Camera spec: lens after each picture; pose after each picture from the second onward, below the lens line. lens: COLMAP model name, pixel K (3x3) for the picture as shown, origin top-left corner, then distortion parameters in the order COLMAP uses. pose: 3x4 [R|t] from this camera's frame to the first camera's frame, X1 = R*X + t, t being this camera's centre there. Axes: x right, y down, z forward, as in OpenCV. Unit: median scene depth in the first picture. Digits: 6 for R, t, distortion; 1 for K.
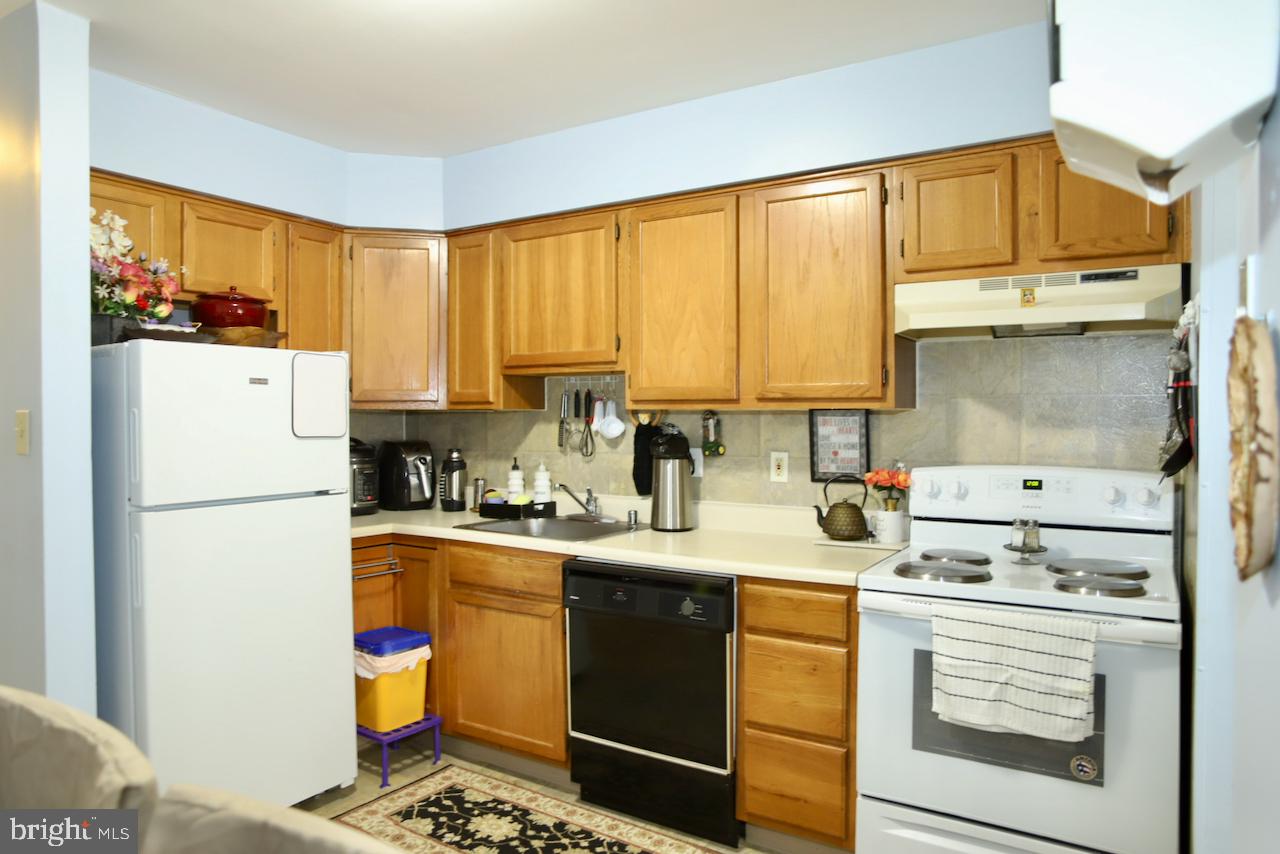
lens RADIAL K [[827.6, 0, 644.9], [0, 827.6, 426.2], [0, 0, 1]] dist [-0.031276, 0.004254]
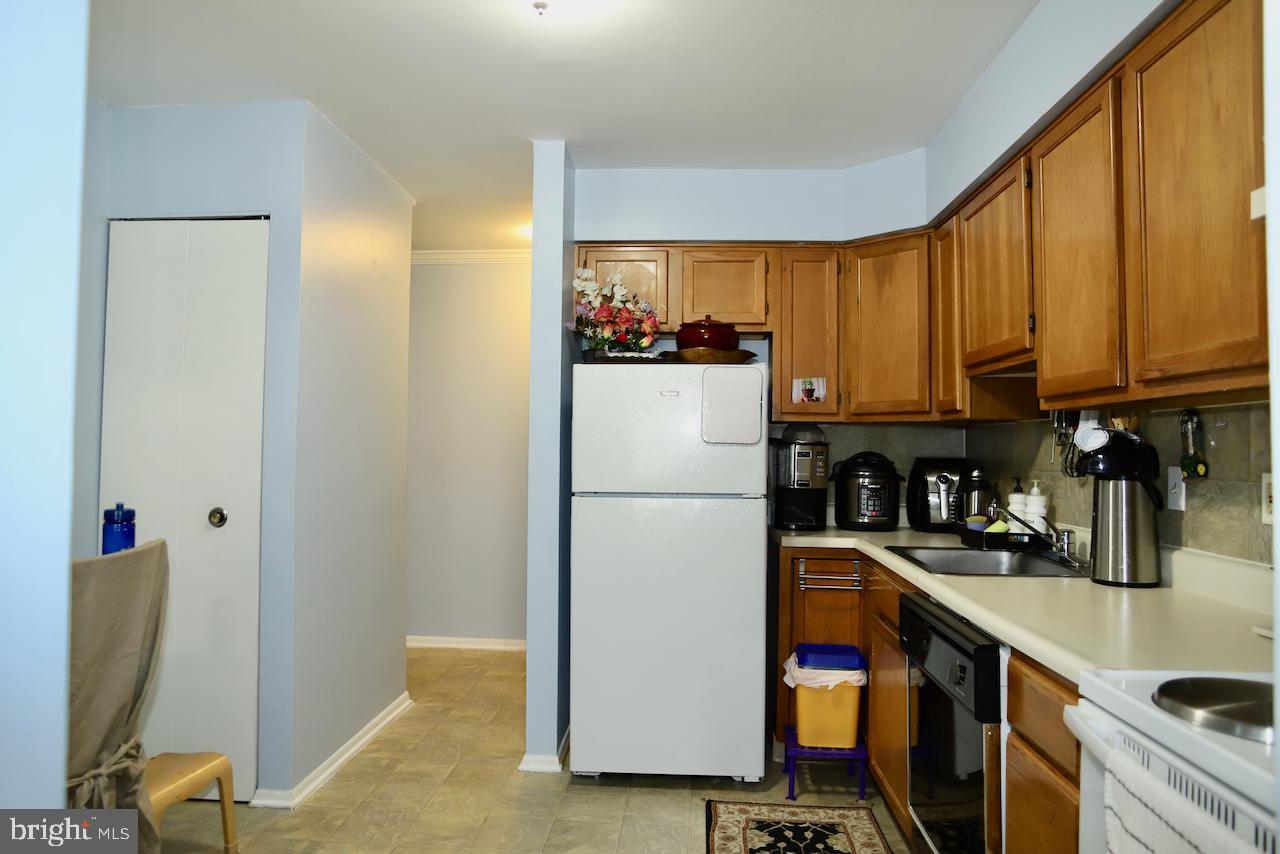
lens RADIAL K [[827.6, 0, 641.2], [0, 827.6, 421.8], [0, 0, 1]] dist [-0.031276, 0.004254]
pose [[0.493360, -0.023400, -0.869510, 0.438803], [-0.021549, 0.999002, -0.039111, 0.026674], [0.869558, 0.038033, 0.492364, 0.320995]]
